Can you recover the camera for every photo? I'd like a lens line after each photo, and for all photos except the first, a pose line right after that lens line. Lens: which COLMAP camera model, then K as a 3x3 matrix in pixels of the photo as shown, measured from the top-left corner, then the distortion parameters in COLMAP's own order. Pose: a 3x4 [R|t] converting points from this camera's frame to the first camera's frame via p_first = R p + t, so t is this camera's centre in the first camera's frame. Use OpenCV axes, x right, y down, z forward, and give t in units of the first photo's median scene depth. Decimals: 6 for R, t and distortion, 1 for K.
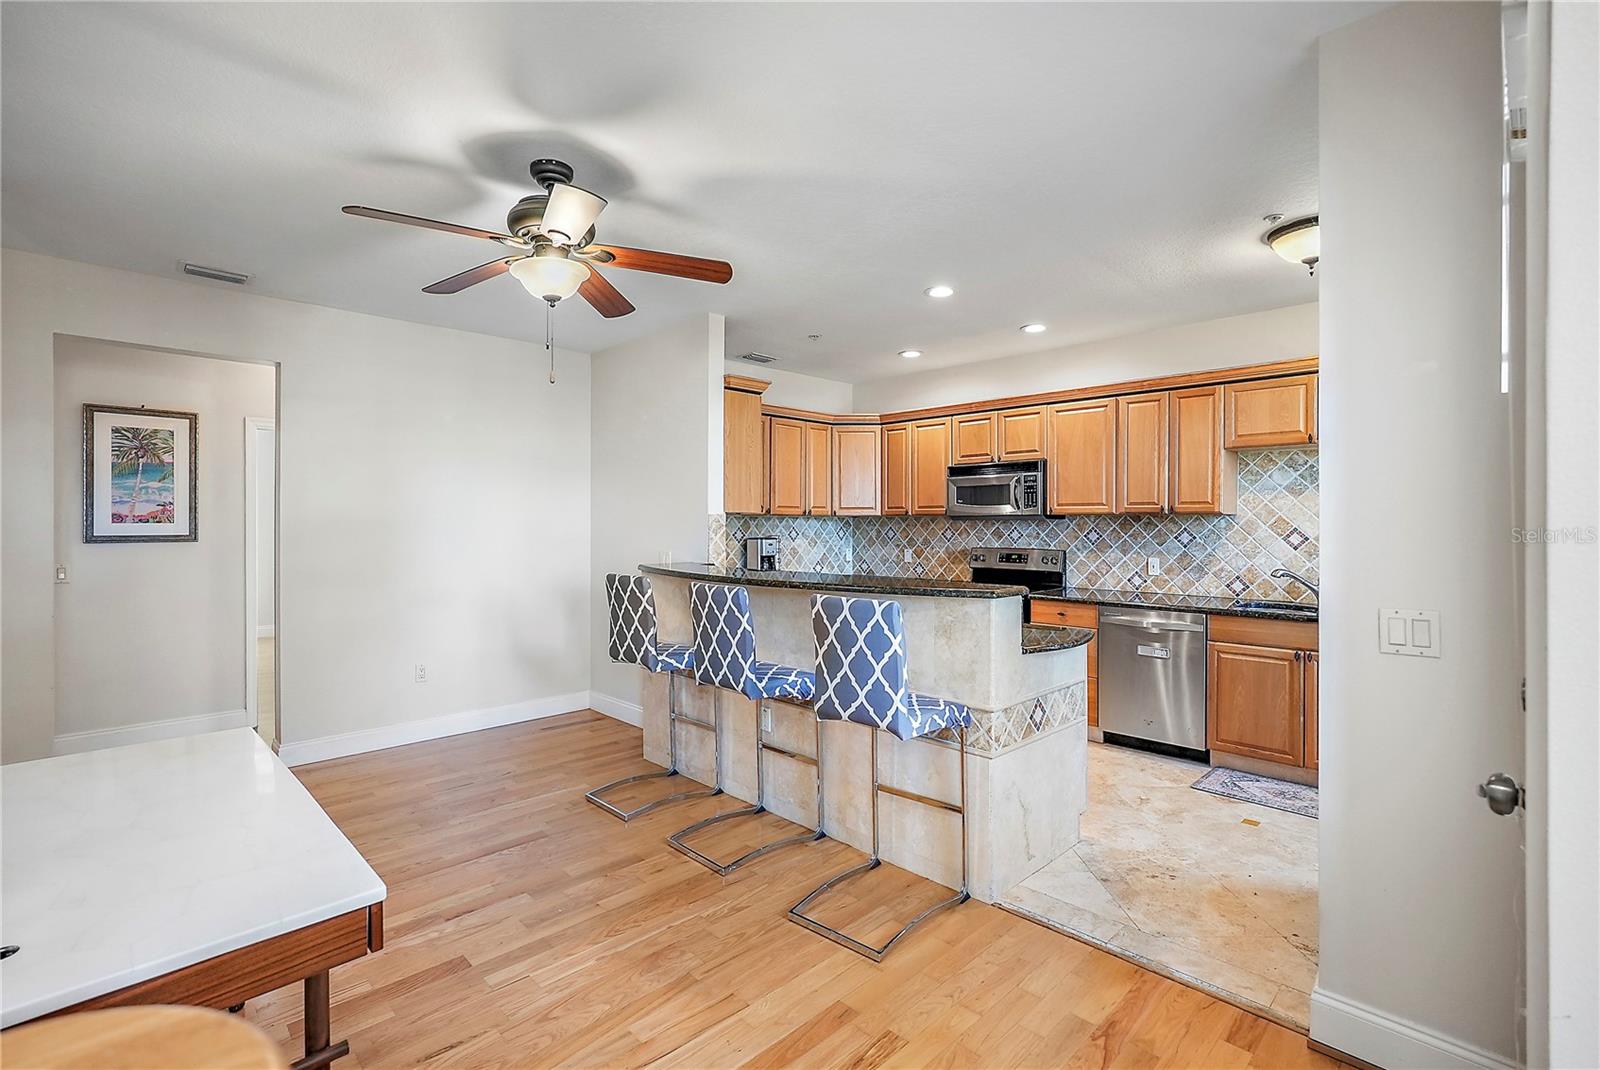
lens RADIAL K [[719.2, 0, 806.8], [0, 719.2, 525.1], [0, 0, 1]] dist [-0.013575, 0.008211]
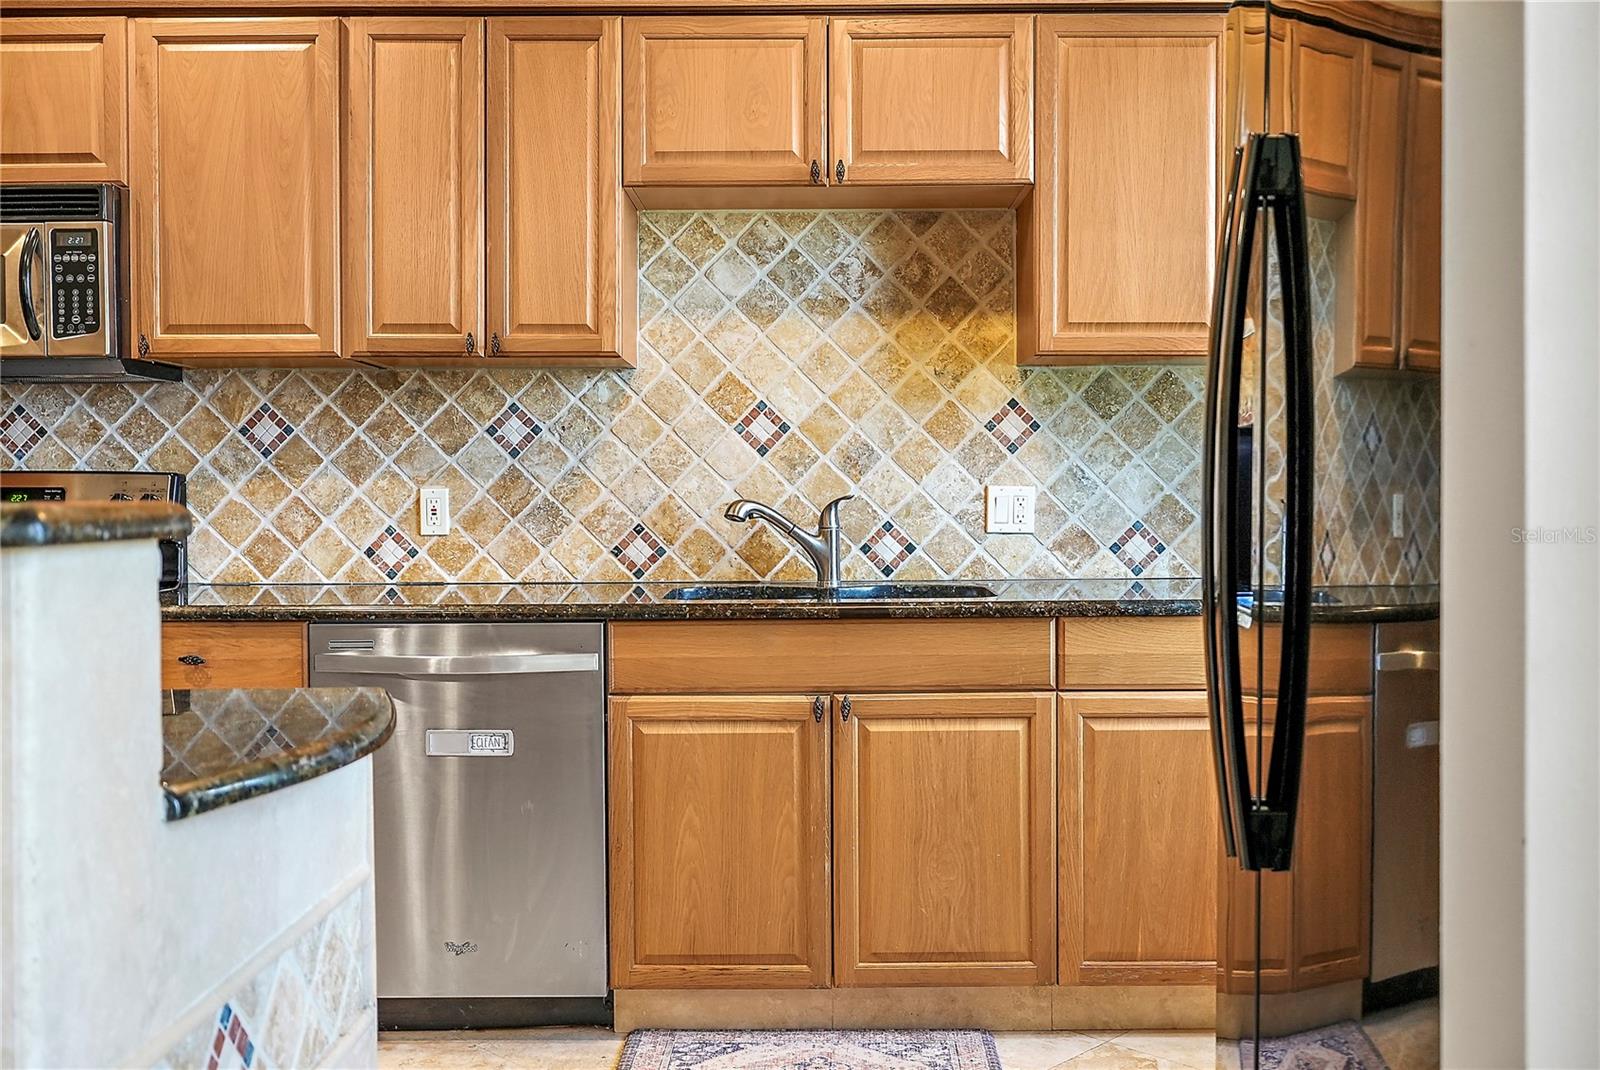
lens RADIAL K [[1529.1, 0, 791.0], [0, 1529.1, 504.1], [0, 0, 1]] dist [0.003668, 0.000000]
pose [[0.713631, -0.012701, 0.700407, 0.069539], [0.007887, 0.999918, 0.010096, 0.049352], [-0.700478, -0.001680, 0.713672, 0.326718]]
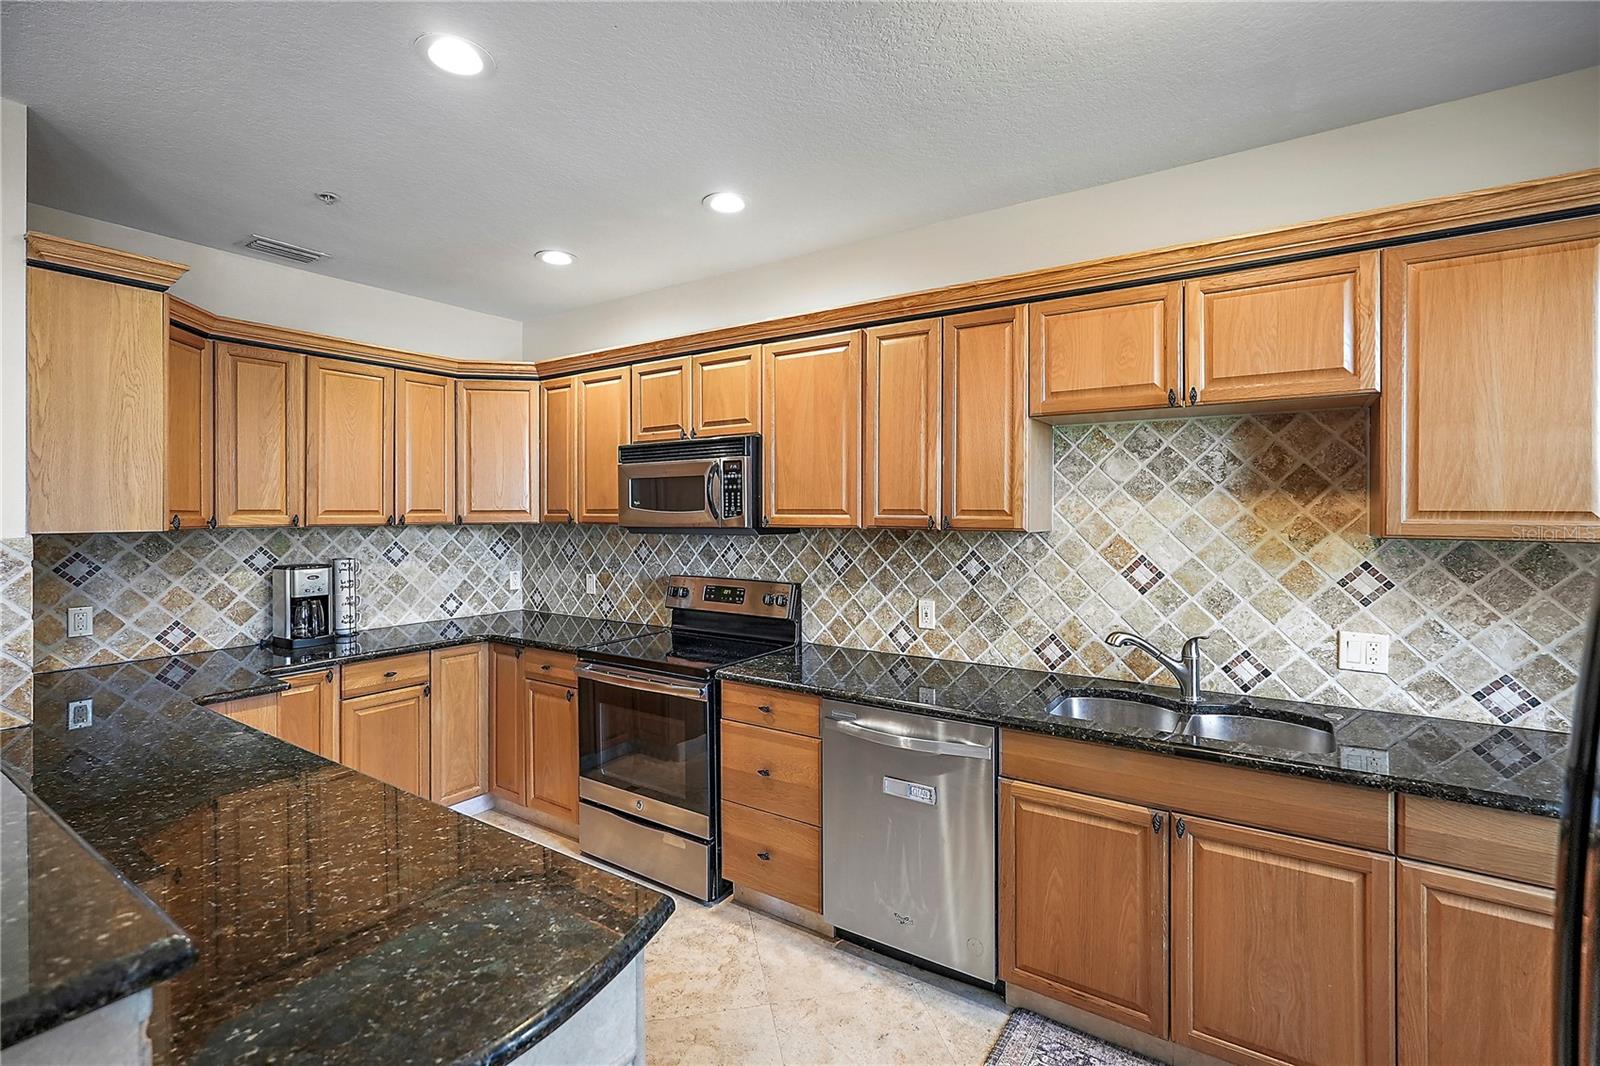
lens RADIAL K [[719.2, 0, 804.8], [0, 719.2, 509.3], [0, 0, 1]] dist [-0.013575, 0.008211]
pose [[0.980386, -0.001572, 0.197079, 0.271318], [0.002323, 0.999991, -0.003576, -0.029572], [-0.197072, 0.003964, 0.980381, 0.438314]]
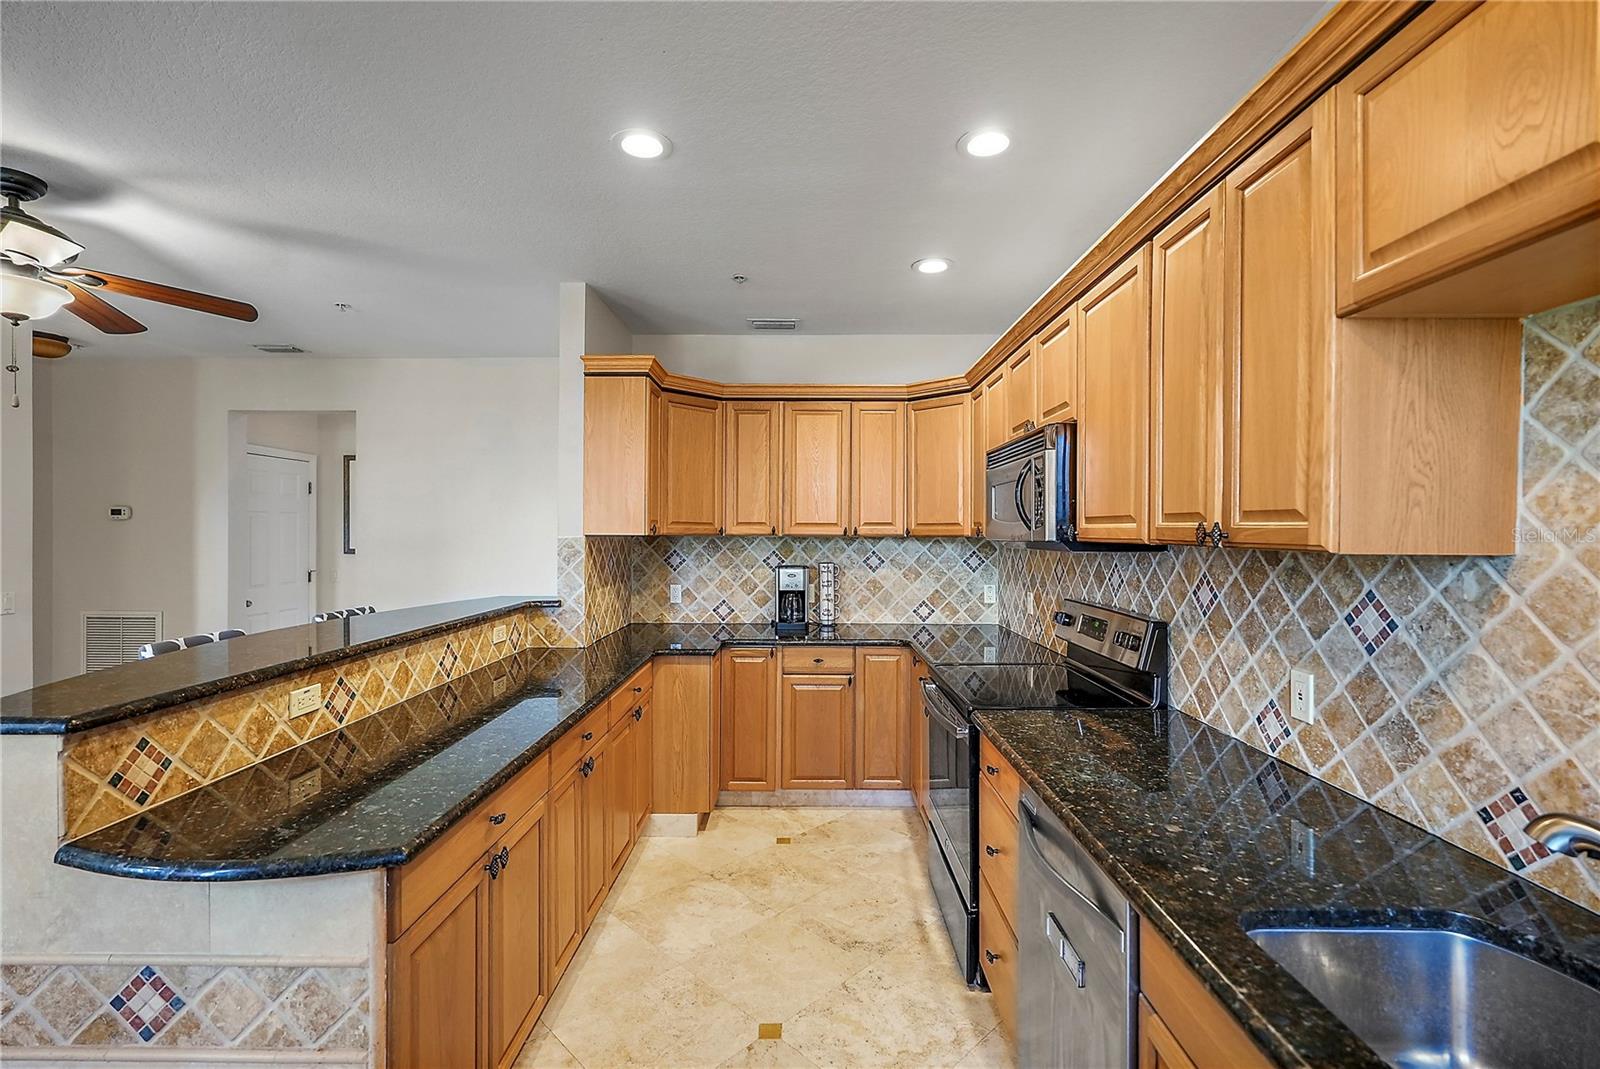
lens RADIAL K [[719.2, 0, 795.7], [0, 719.2, 533.1], [0, 0, 1]] dist [-0.013575, 0.008211]
pose [[0.698295, 0.004530, -0.715796, 0.577531], [-0.003993, 0.999989, 0.002433, -0.021562], [0.715799, 0.001159, 0.698305, 0.599572]]
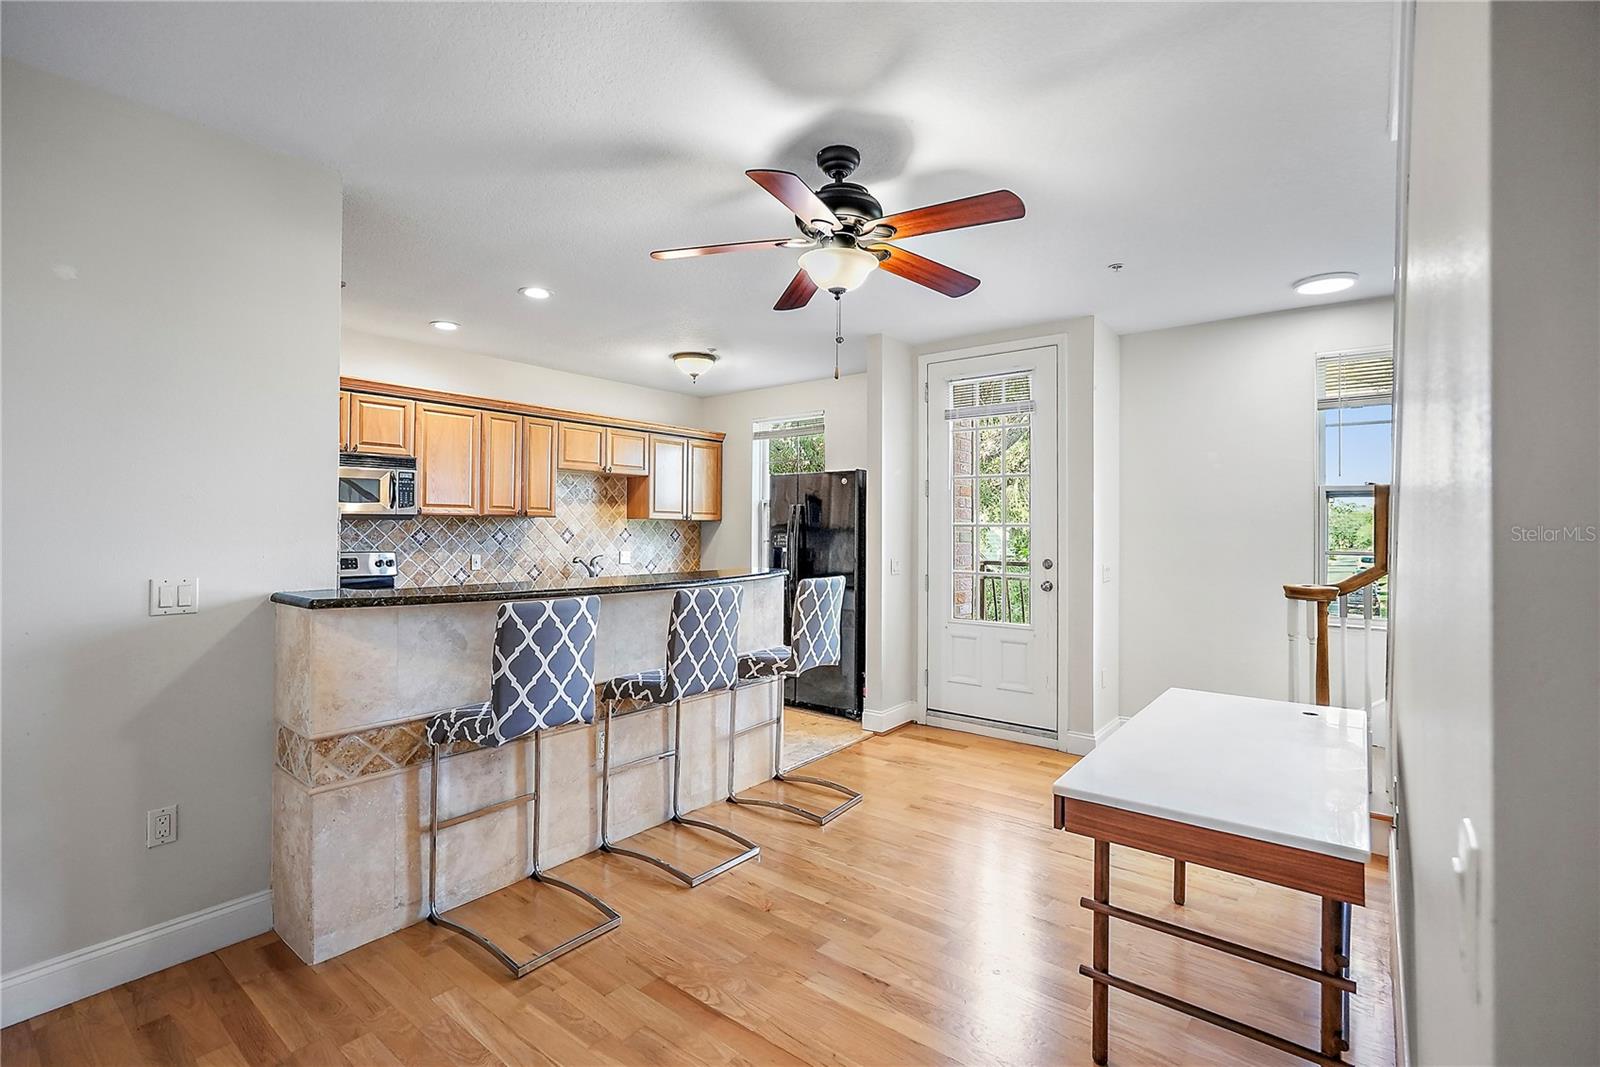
lens RADIAL K [[719.2, 0, 782.8], [0, 719.2, 519.3], [0, 0, 1]] dist [-0.013575, 0.008211]
pose [[-0.088469, 0.009682, 0.996032, -0.715141], [-0.002809, 0.999946, -0.009970, -0.000351], [-0.996075, -0.003680, -0.088437, 0.635308]]
